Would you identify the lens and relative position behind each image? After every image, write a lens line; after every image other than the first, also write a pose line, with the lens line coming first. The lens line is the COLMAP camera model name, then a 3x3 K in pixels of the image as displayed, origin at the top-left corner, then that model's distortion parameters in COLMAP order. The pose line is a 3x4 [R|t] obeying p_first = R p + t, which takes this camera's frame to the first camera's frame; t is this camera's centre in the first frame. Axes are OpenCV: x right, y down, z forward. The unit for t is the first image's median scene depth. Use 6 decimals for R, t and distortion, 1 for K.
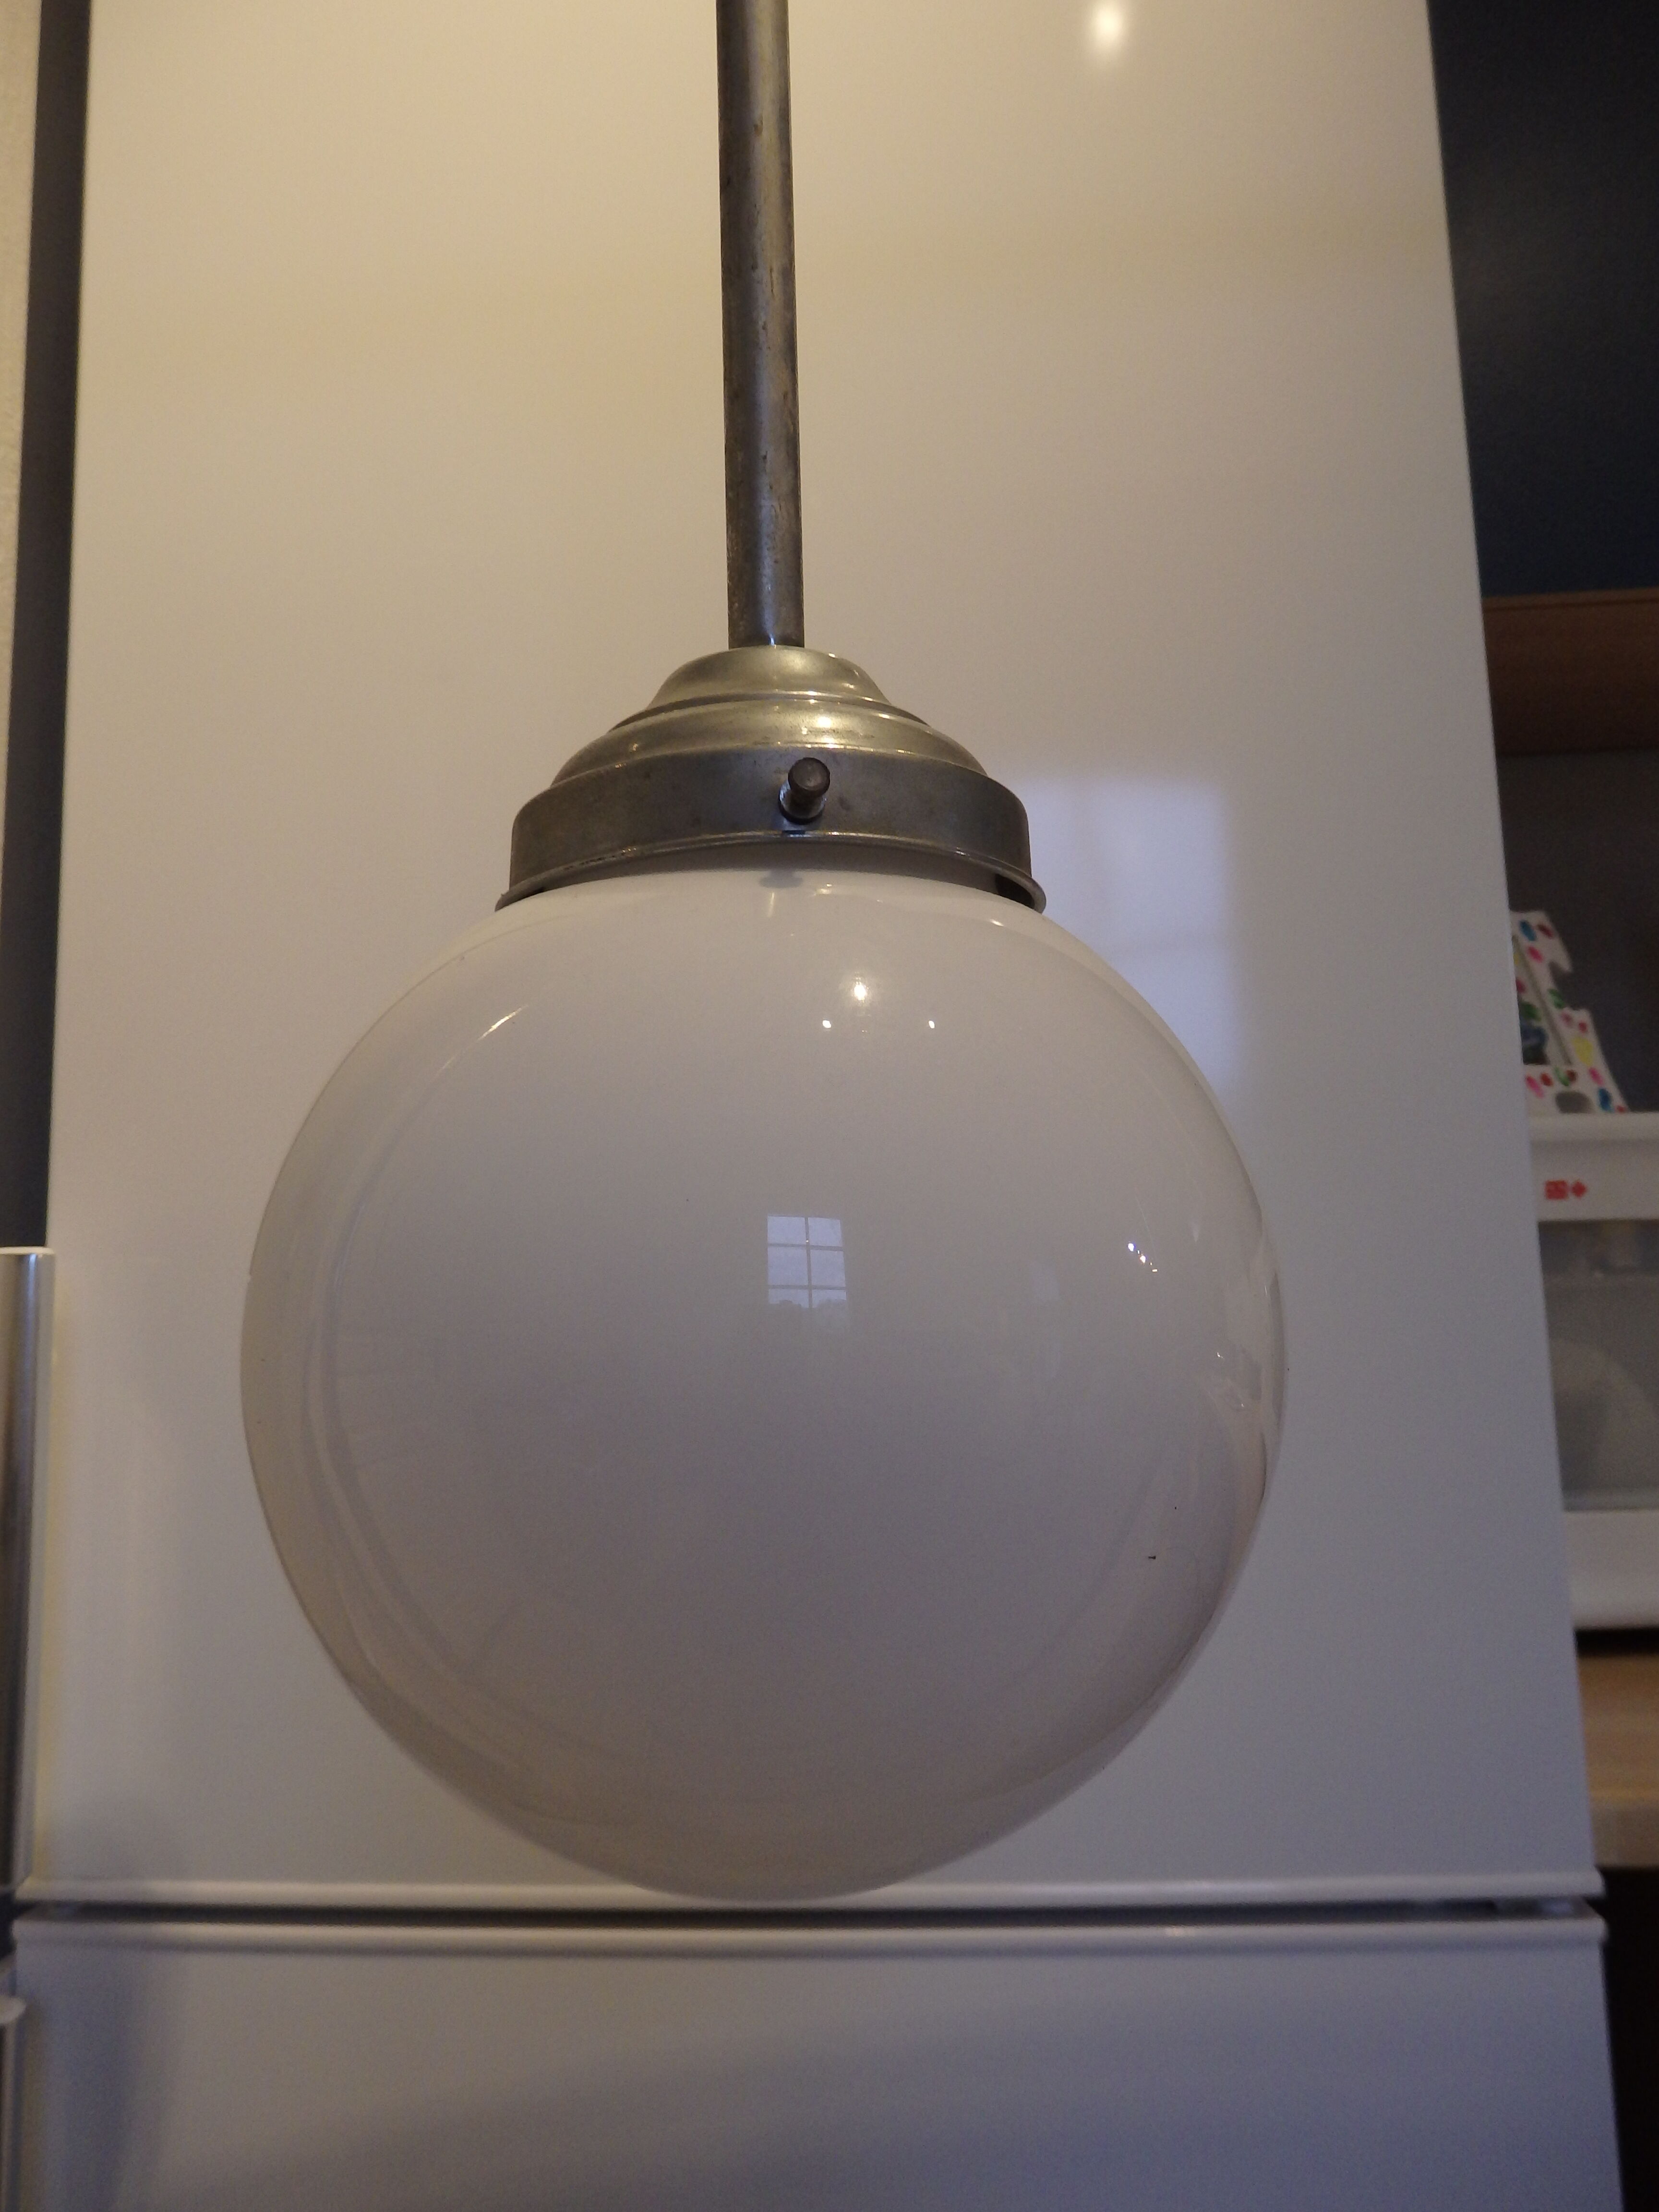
lens RADIAL K [[1616.8, 0, 828.6], [0, 1616.8, 1123.0], [0, 0, 1]] dist [0.010787, 0.004826]
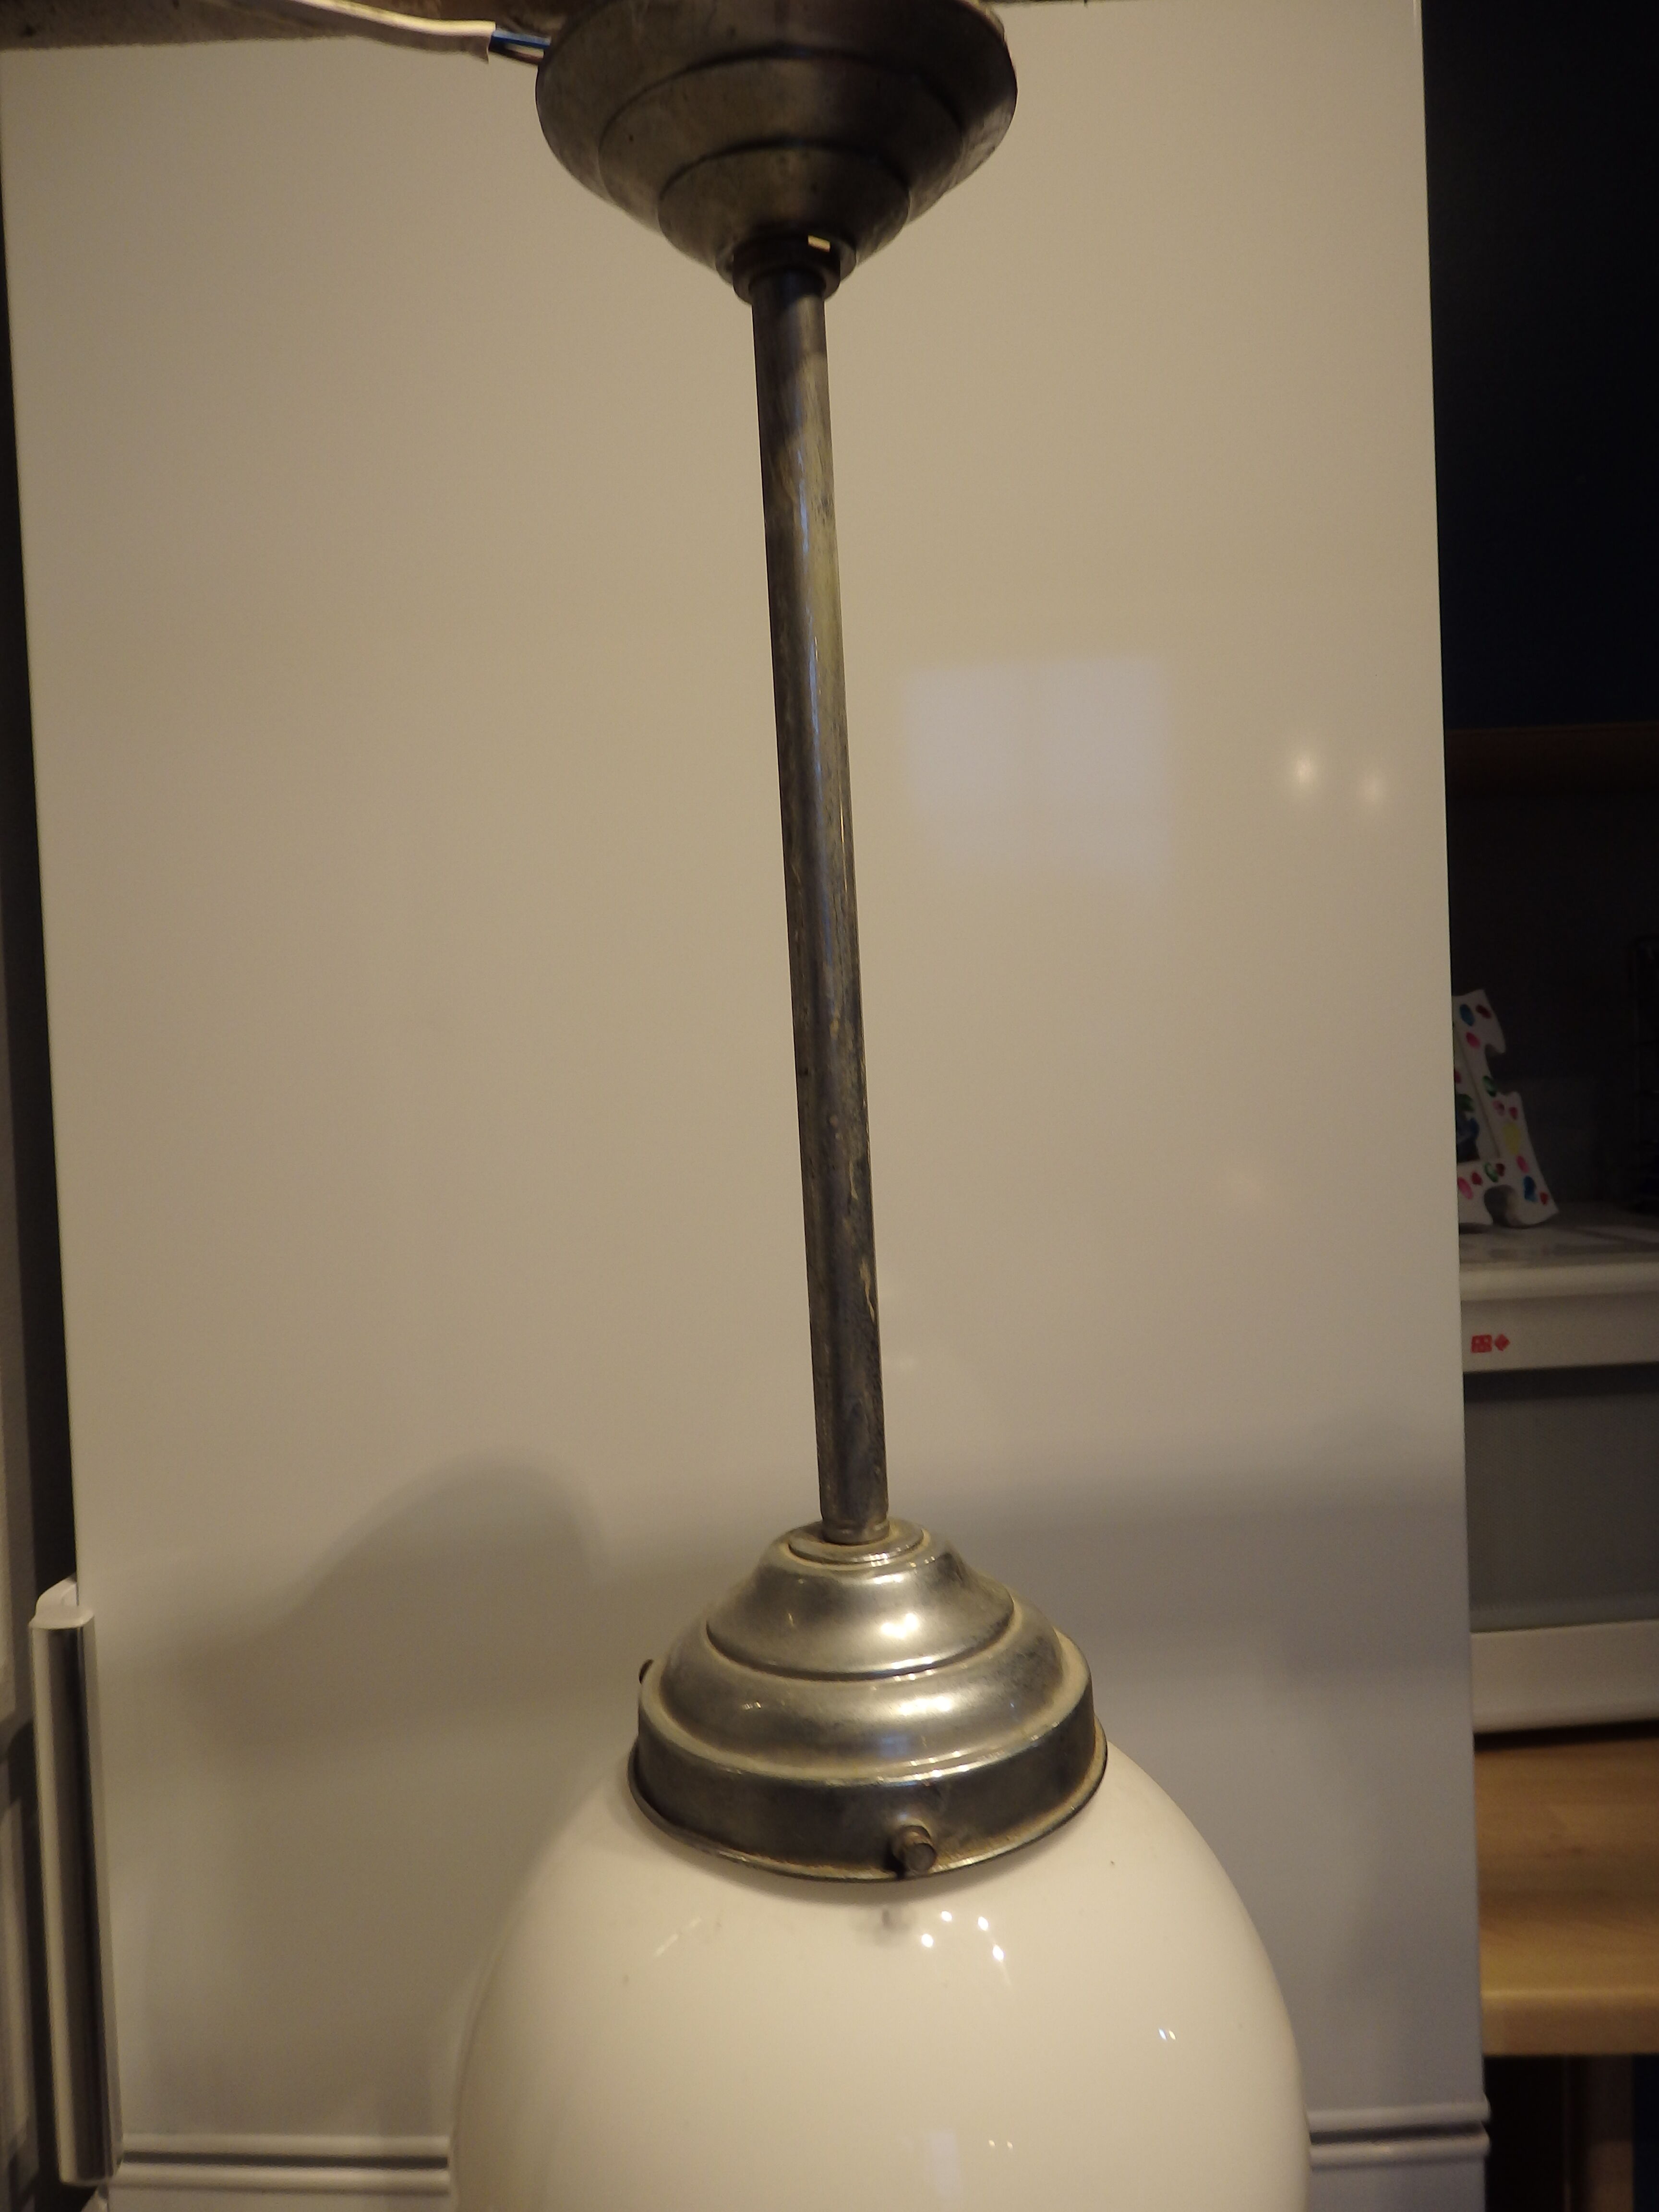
lens RADIAL K [[1616.8, 0, 830.8], [0, 1616.8, 1111.2], [0, 0, 1]] dist [0.010787, 0.004826]
pose [[0.998855, -0.004825, 0.047602, -0.026565], [-0.002397, 0.988607, 0.150501, -0.222695], [-0.047786, -0.150443, 0.987463, -0.014649]]
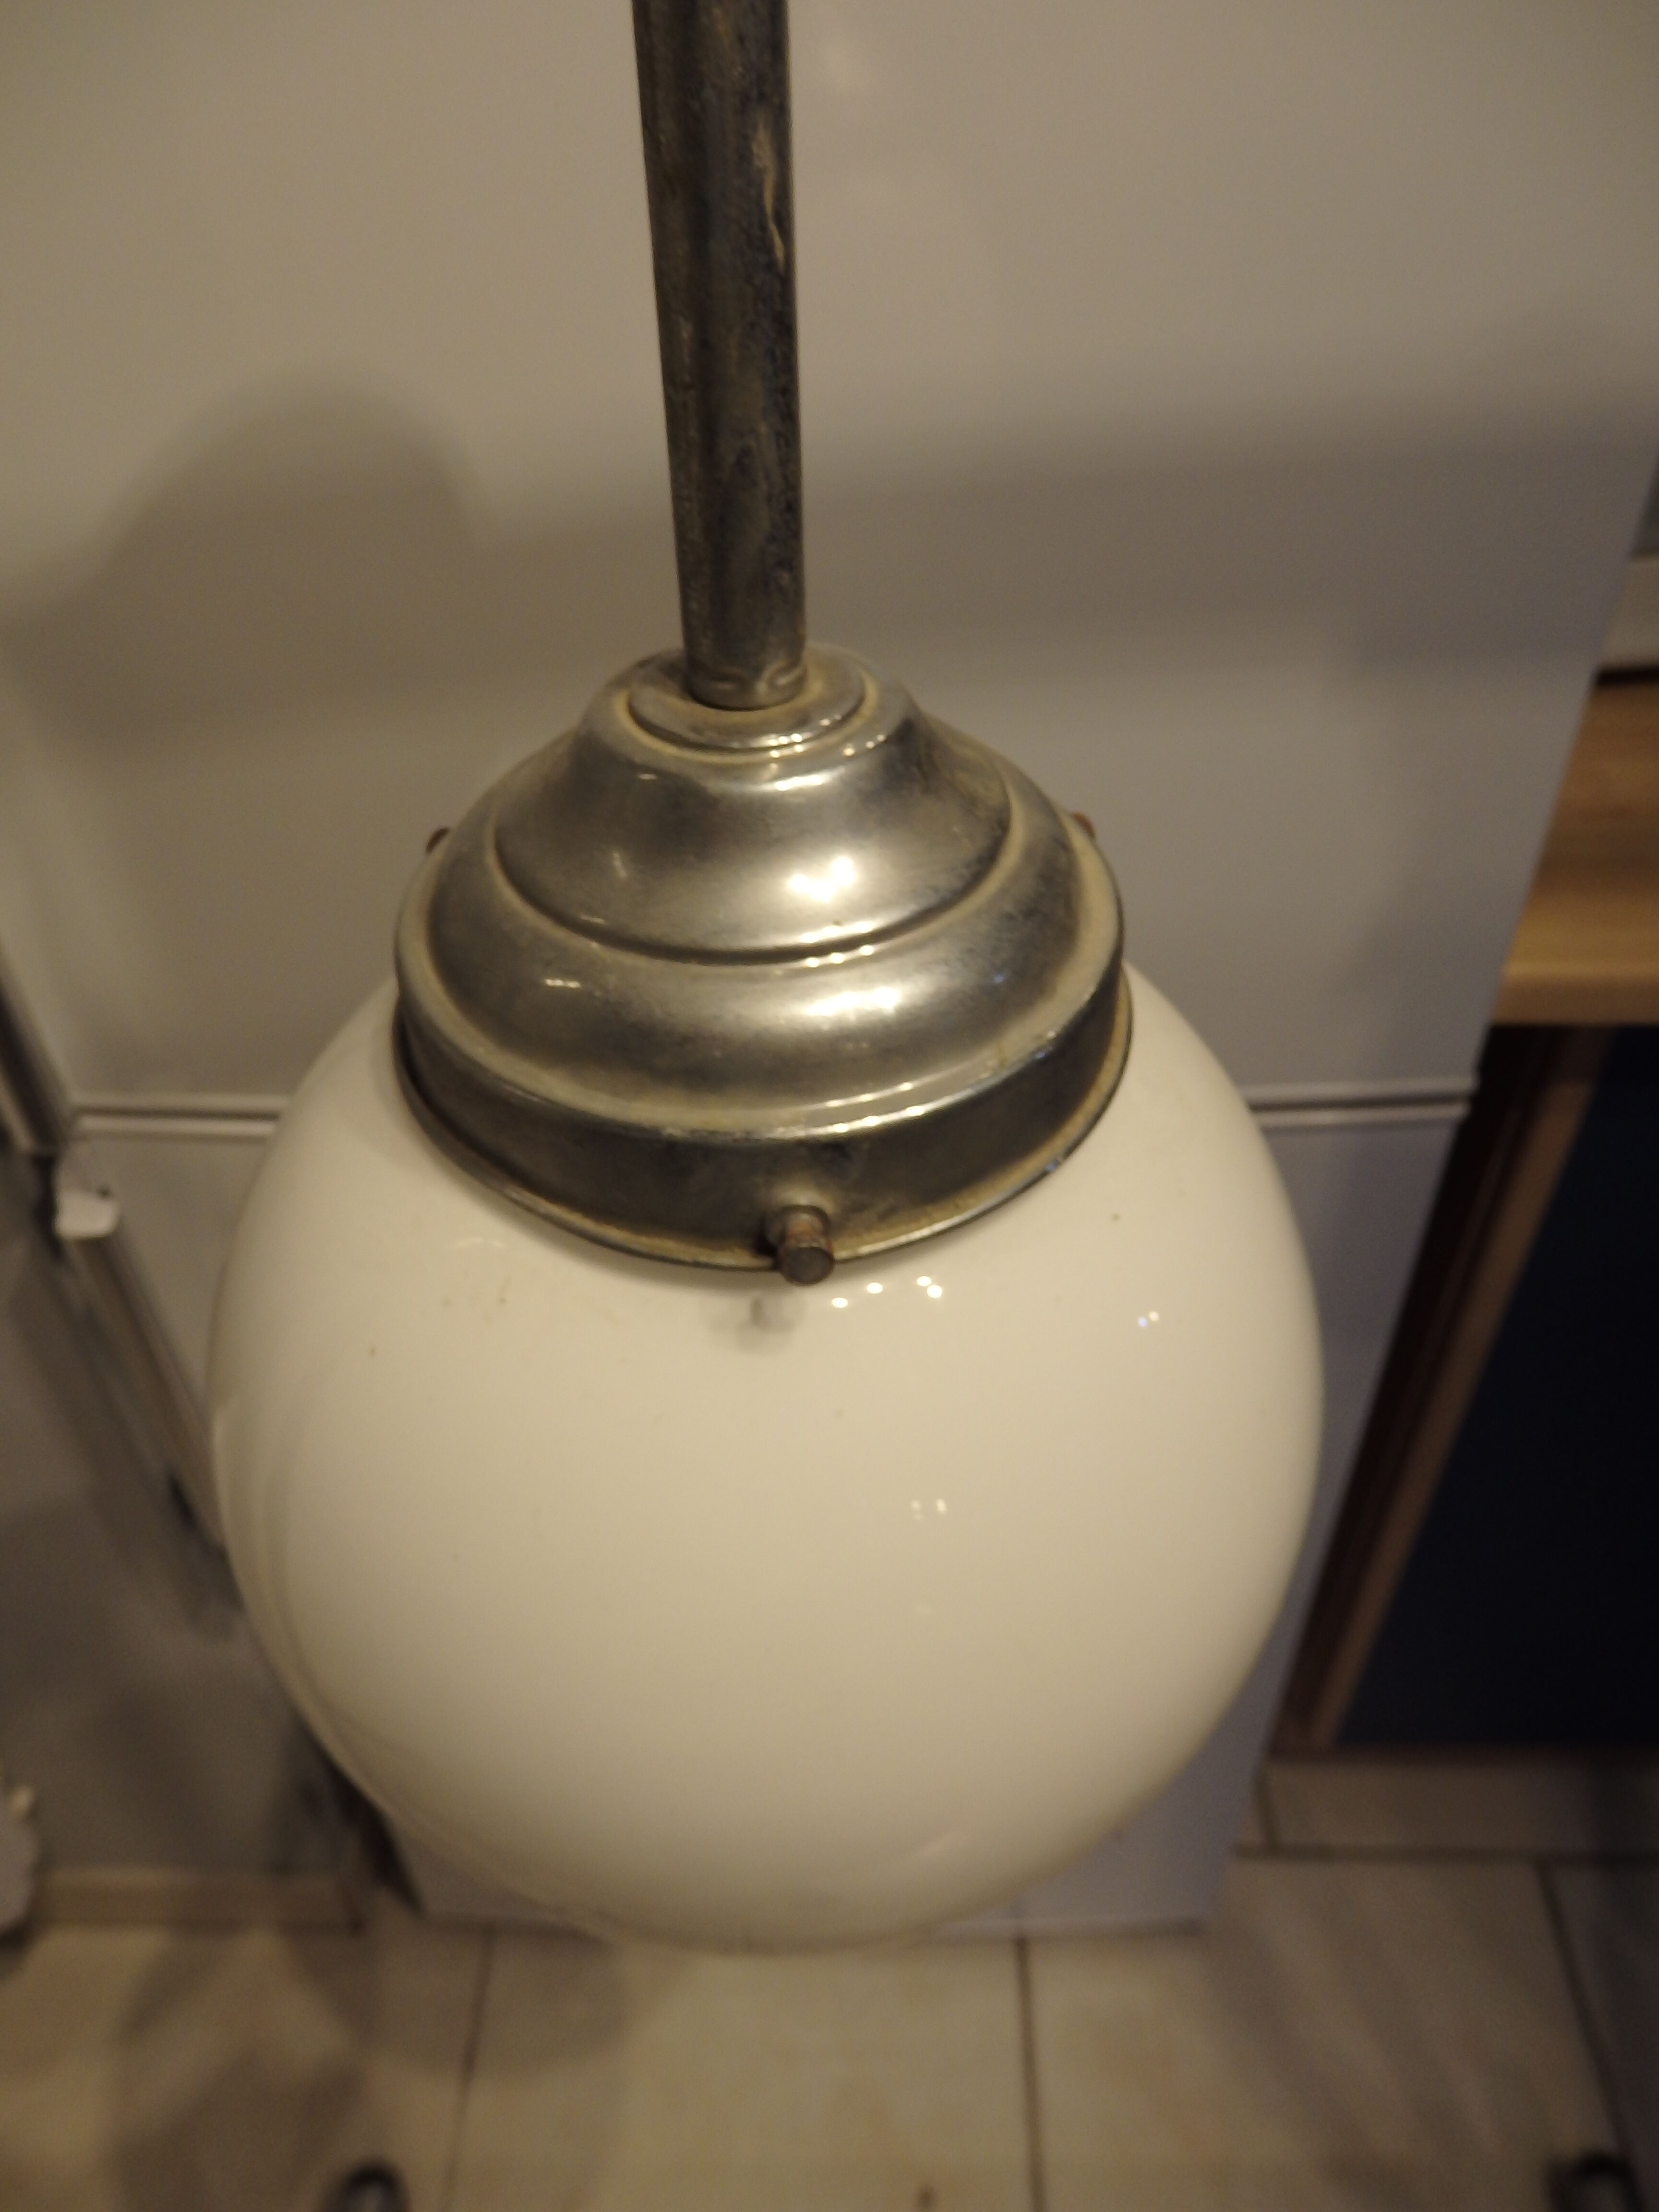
lens RADIAL K [[1616.8, 0, 839.6], [0, 1616.8, 1099.7], [0, 0, 1]] dist [0.010787, 0.004826]
pose [[0.999567, 0.013556, 0.026131, -0.002914], [-0.028433, 0.674565, 0.737668, -0.196732], [-0.007627, -0.738091, 0.674658, 0.118891]]
